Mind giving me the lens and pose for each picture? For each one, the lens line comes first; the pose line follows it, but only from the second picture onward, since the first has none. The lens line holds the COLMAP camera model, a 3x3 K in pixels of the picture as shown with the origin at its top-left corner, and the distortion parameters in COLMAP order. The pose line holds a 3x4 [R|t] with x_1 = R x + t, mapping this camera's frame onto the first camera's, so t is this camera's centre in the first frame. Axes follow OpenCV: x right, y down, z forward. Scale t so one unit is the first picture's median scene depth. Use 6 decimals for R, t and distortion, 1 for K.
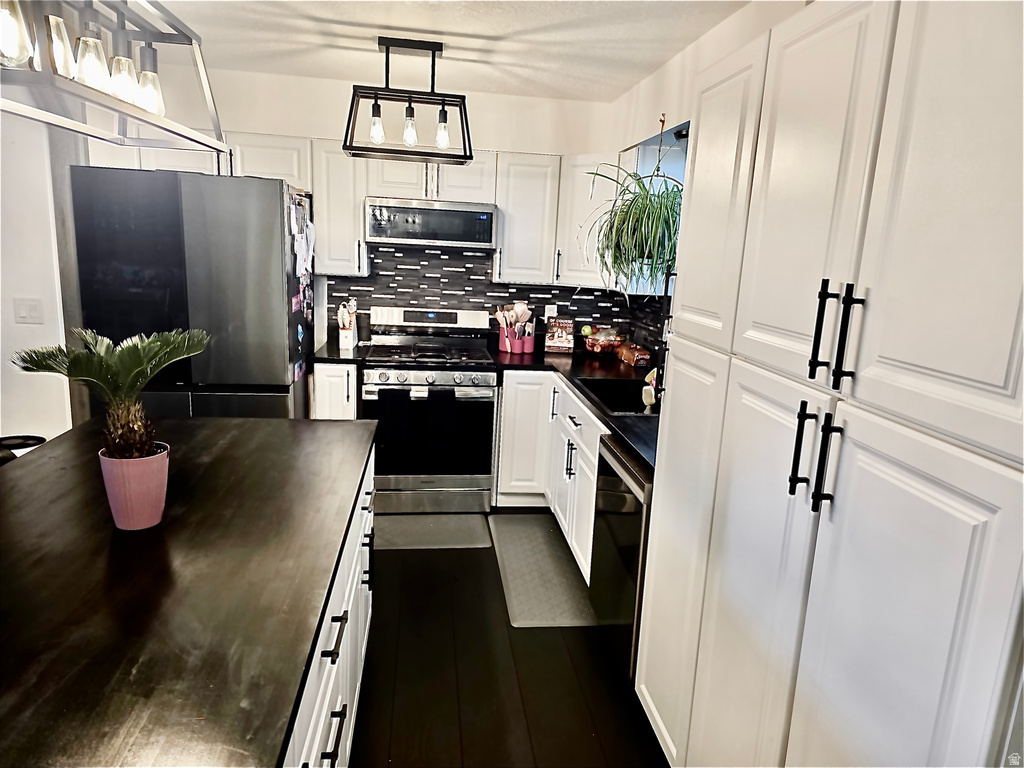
lens RADIAL K [[687.1, 0, 511.5], [0, 687.1, 387.5], [0, 0, 1]] dist [0.085602, -0.072814]
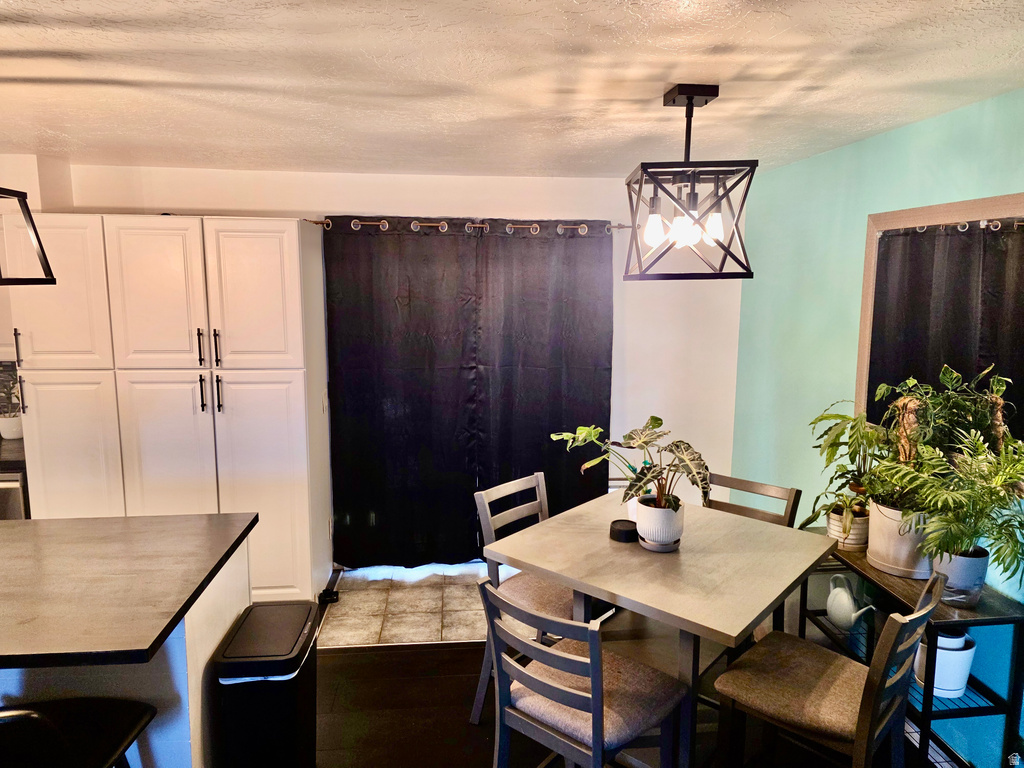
lens RADIAL K [[685.8, 0, 513.7], [0, 685.8, 378.1], [0, 0, 1]] dist [0.075646, -0.067482]
pose [[0.023282, -0.194361, 0.980654, -0.720824], [0.198451, 0.962298, 0.186012, -0.074991], [-0.979834, 0.190281, 0.060976, -0.107902]]
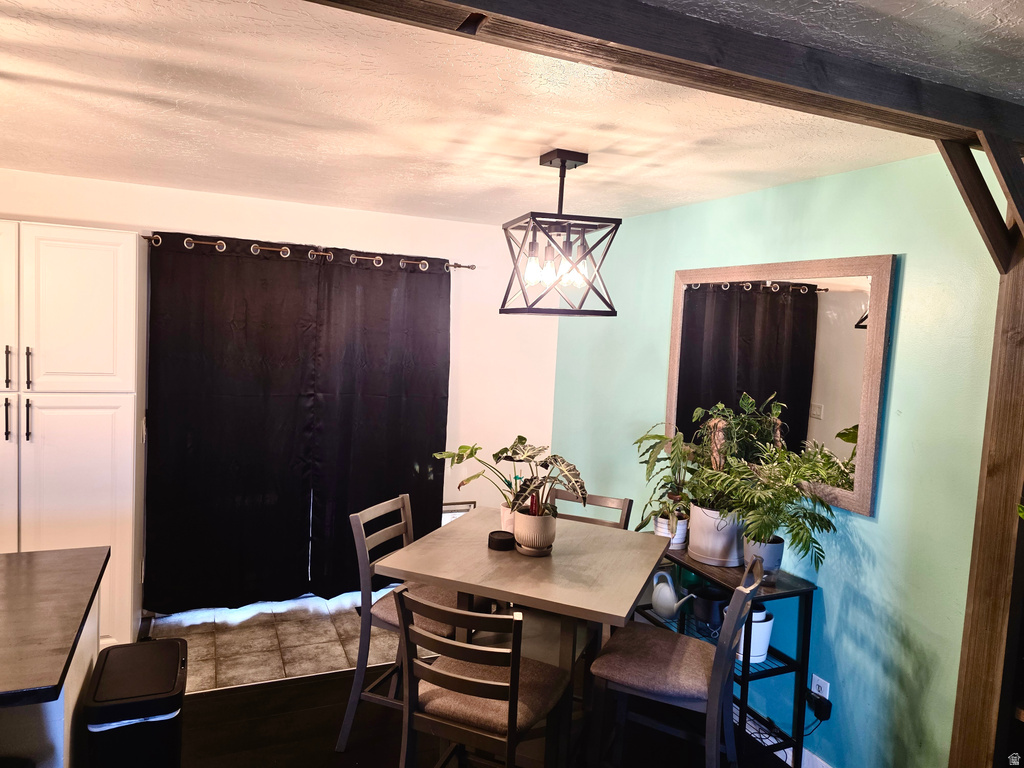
lens RADIAL K [[688.8, 0, 497.6], [0, 688.8, 375.2], [0, 0, 1]] dist [0.081136, -0.076686]
pose [[-0.279734, -0.138294, 0.950065, -0.759791], [0.129674, 0.975061, 0.180113, -0.089263], [-0.951280, 0.173583, -0.254824, 0.009835]]
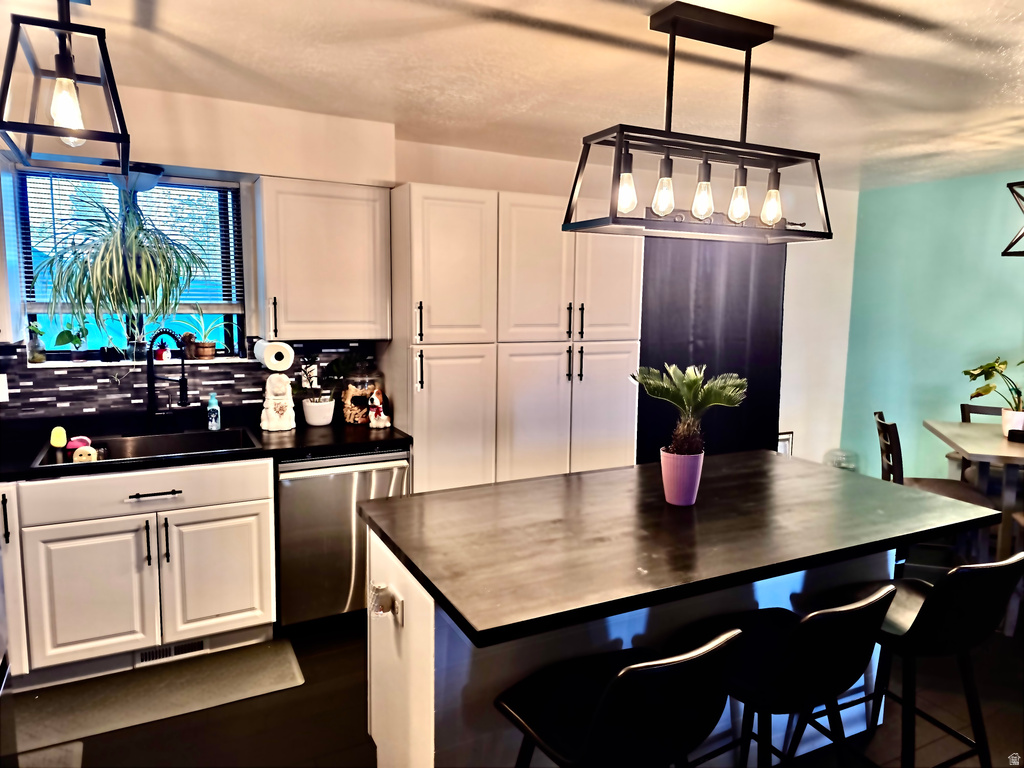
lens RADIAL K [[688.8, 0, 497.6], [0, 688.8, 375.2], [0, 0, 1]] dist [0.081136, -0.076686]
pose [[-0.346241, -0.171955, 0.922252, -0.692558], [0.157985, 0.958331, 0.237995, -0.193769], [-0.924748, 0.228106, -0.304647, 0.721461]]
